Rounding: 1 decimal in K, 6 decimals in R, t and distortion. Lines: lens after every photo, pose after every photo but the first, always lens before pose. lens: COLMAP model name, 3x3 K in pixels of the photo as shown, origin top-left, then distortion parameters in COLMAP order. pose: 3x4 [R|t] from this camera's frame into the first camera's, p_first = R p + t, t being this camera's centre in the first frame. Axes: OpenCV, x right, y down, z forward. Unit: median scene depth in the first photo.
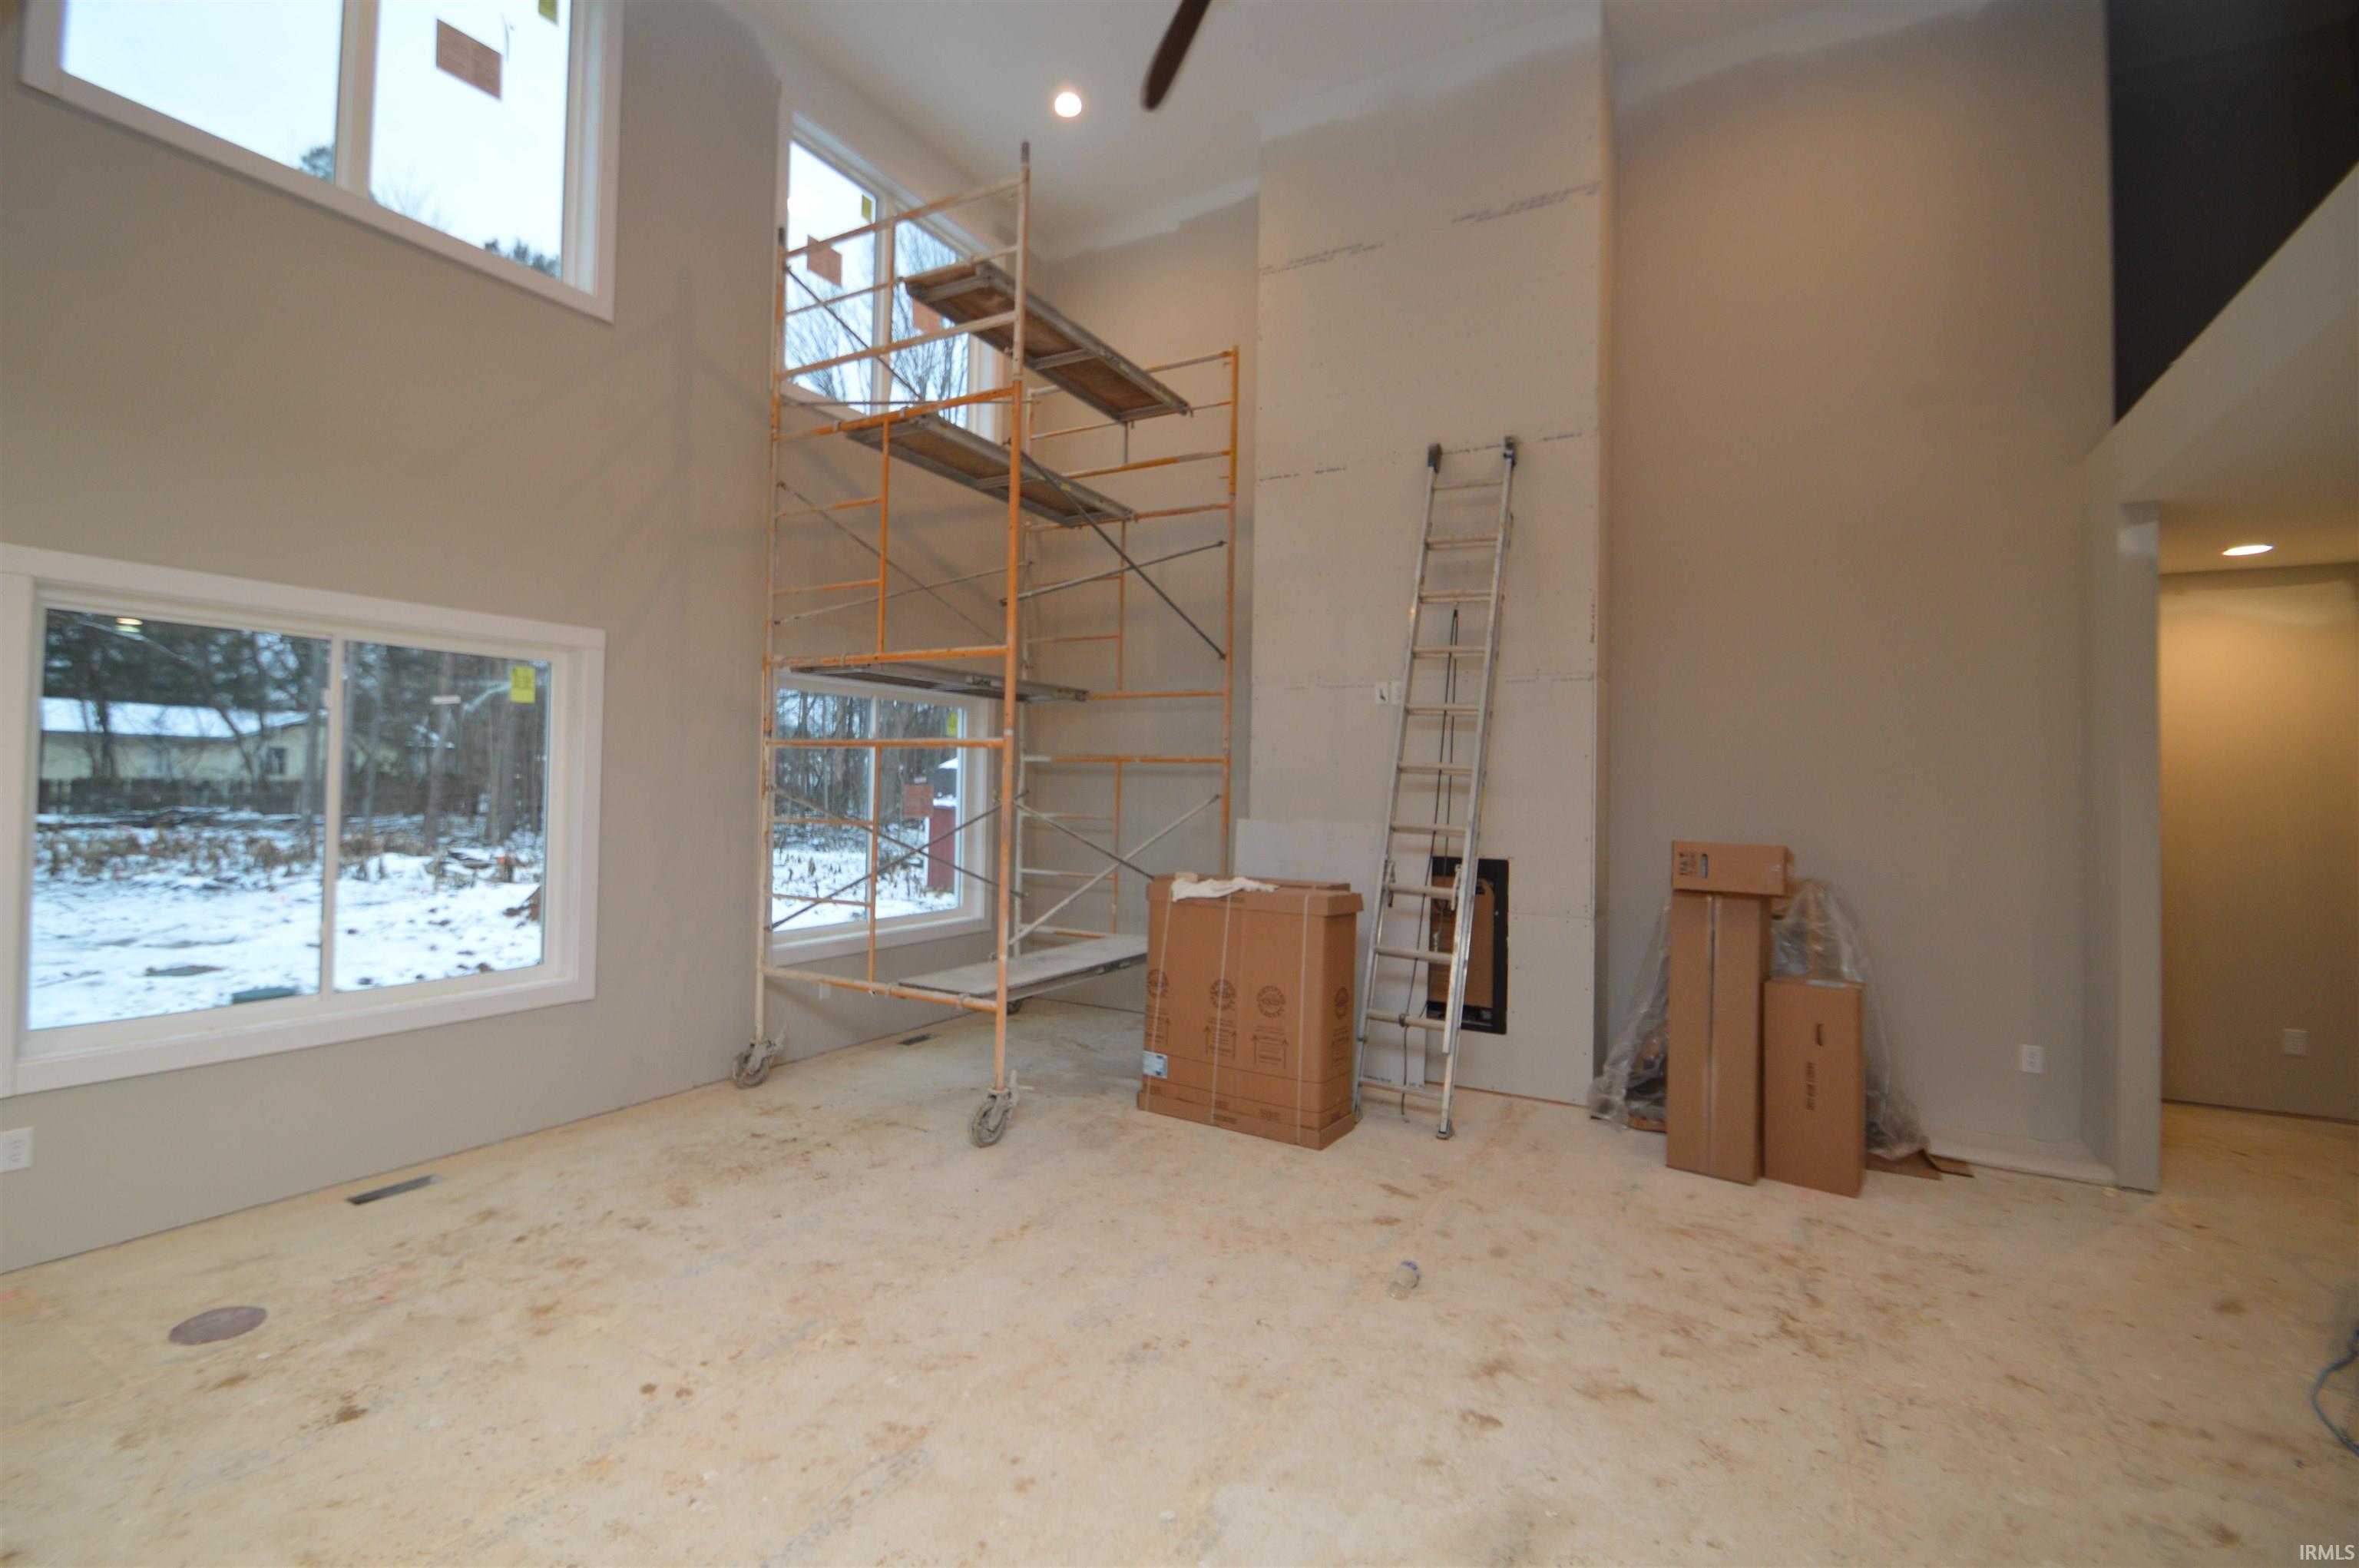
lens RADIAL K [[1031.6, 0, 1172.1], [0, 1031.6, 729.4], [0, 0, 1]] dist [0.000203, 0.000035]
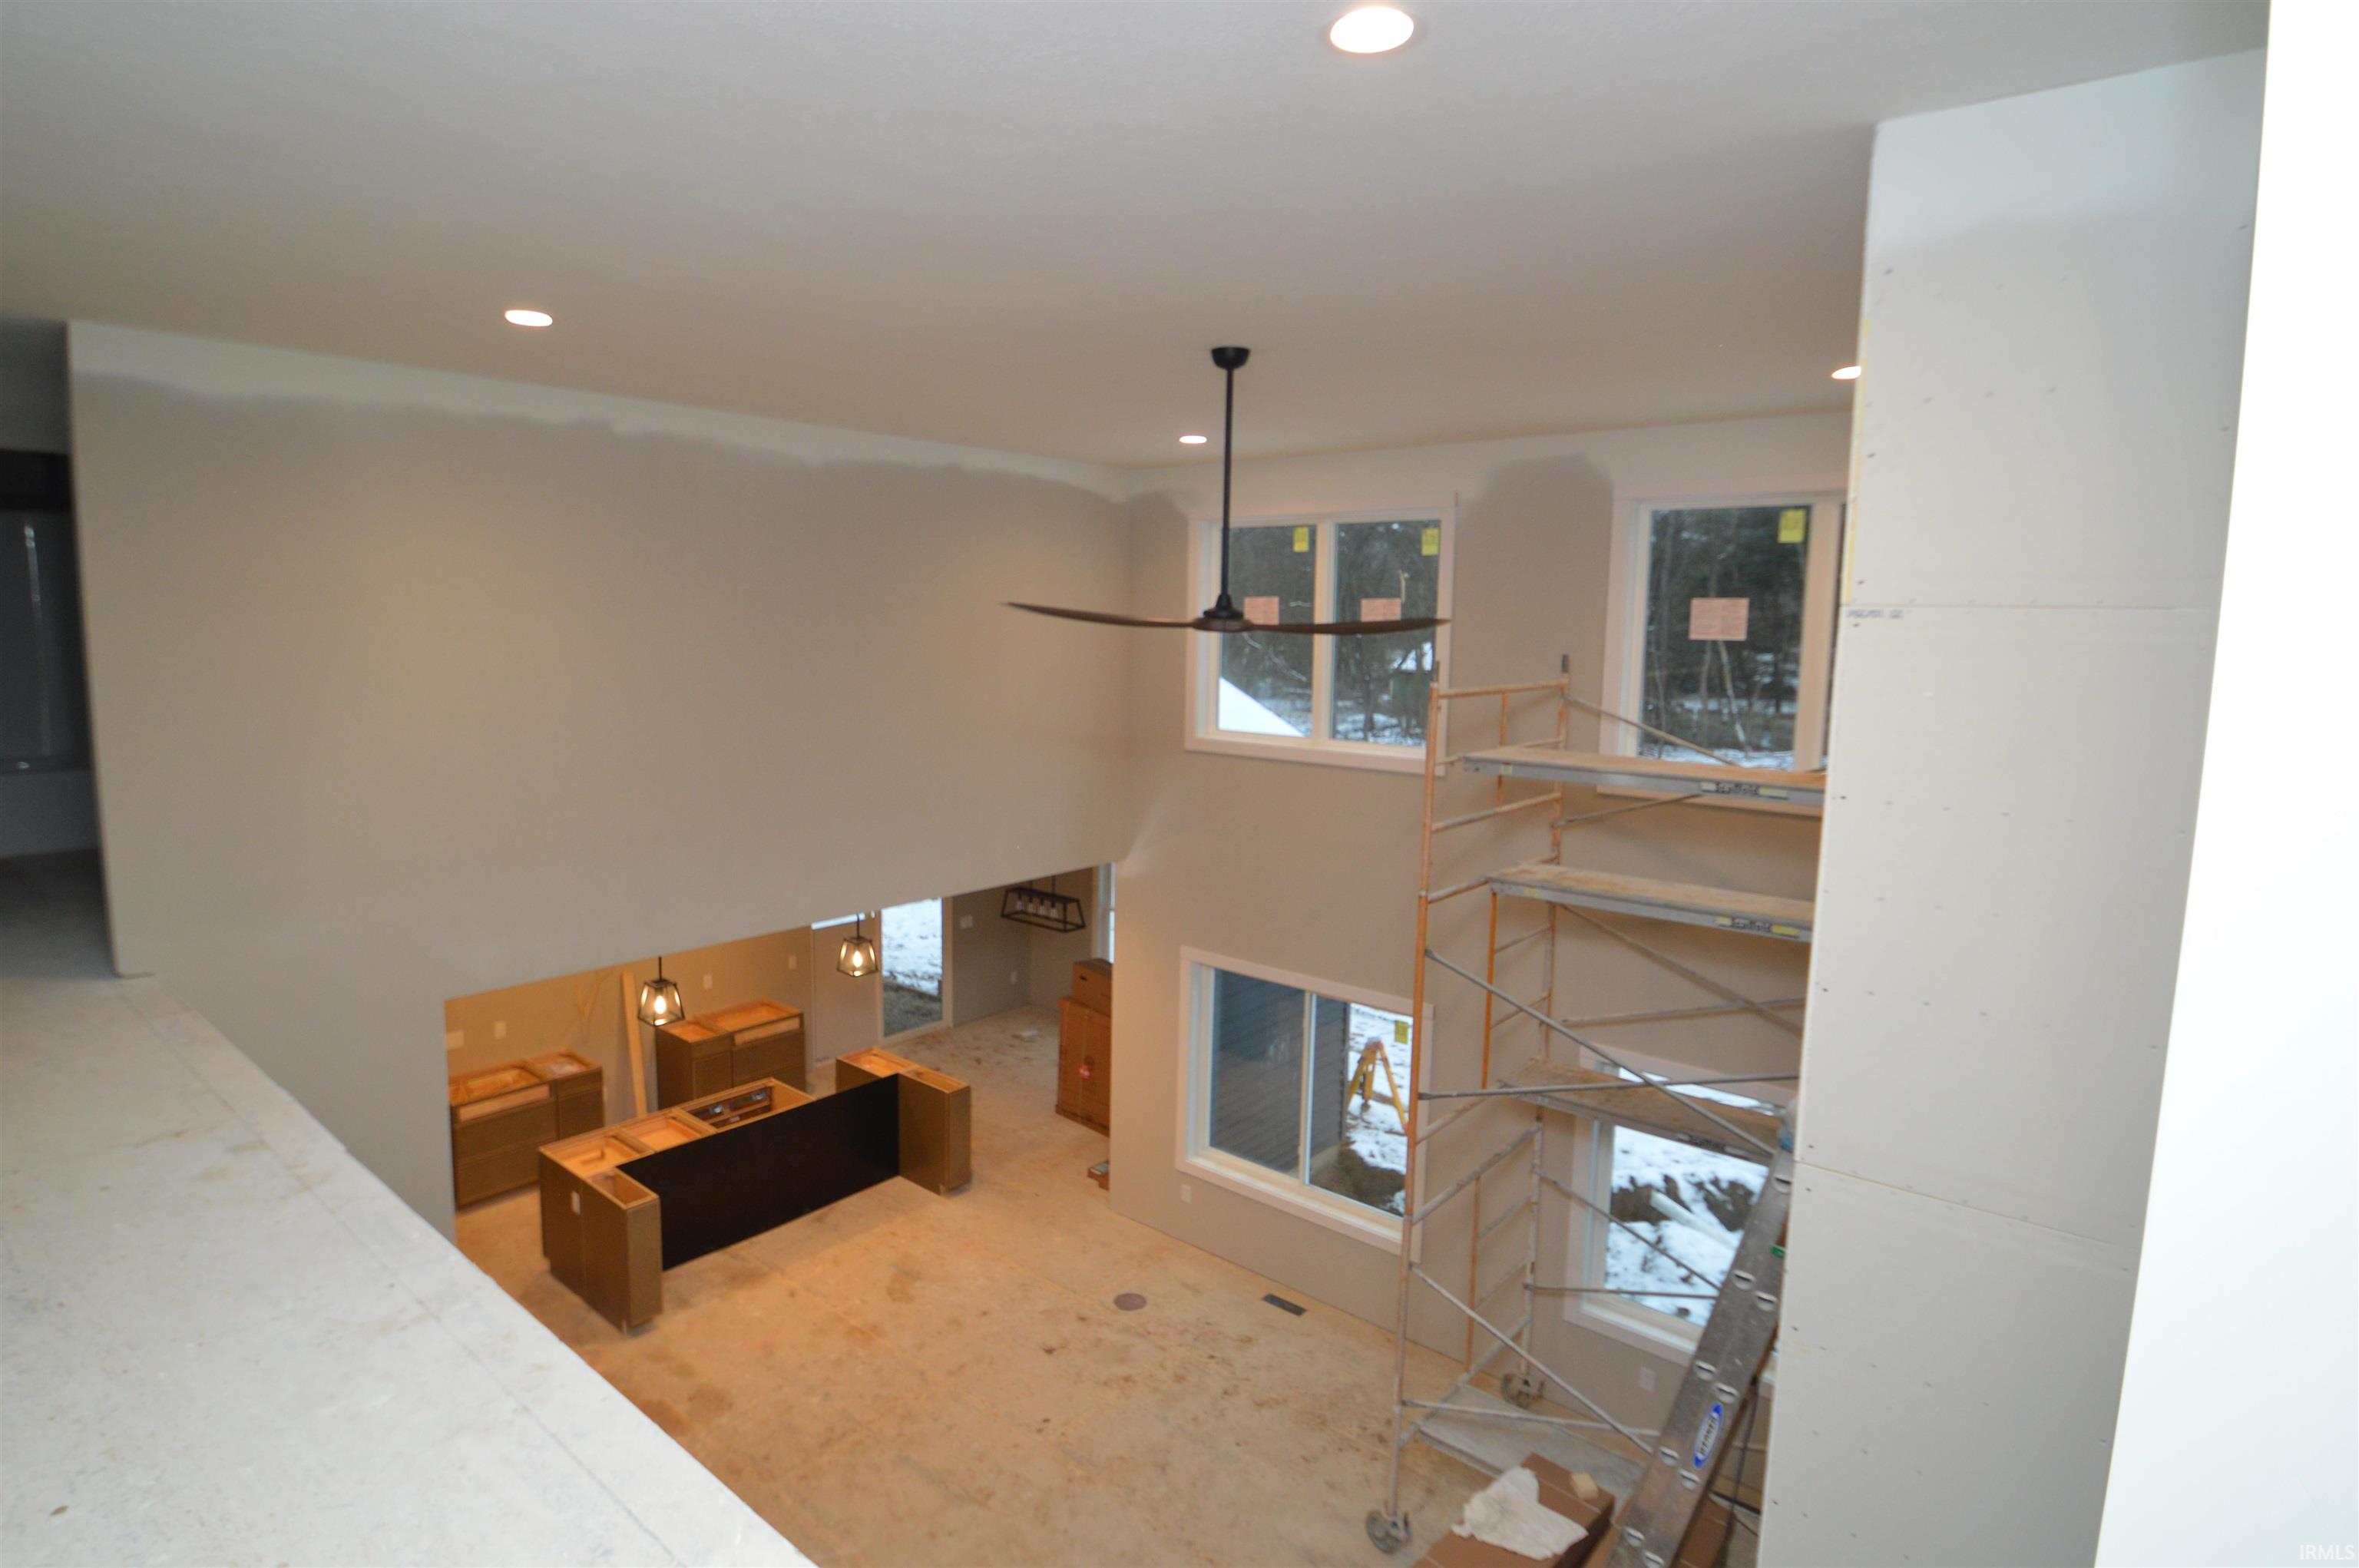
lens RADIAL K [[1238.8, 0, 1179.5], [0, 1238.8, 784.0], [0, 0, 1]] dist [0.000197, -0.000072]
pose [[-0.177358, 0.111956, -0.977758, 1.743531], [0.007798, 0.993637, 0.112360, -0.949210], [0.984116, 0.012304, -0.177102, 1.549816]]
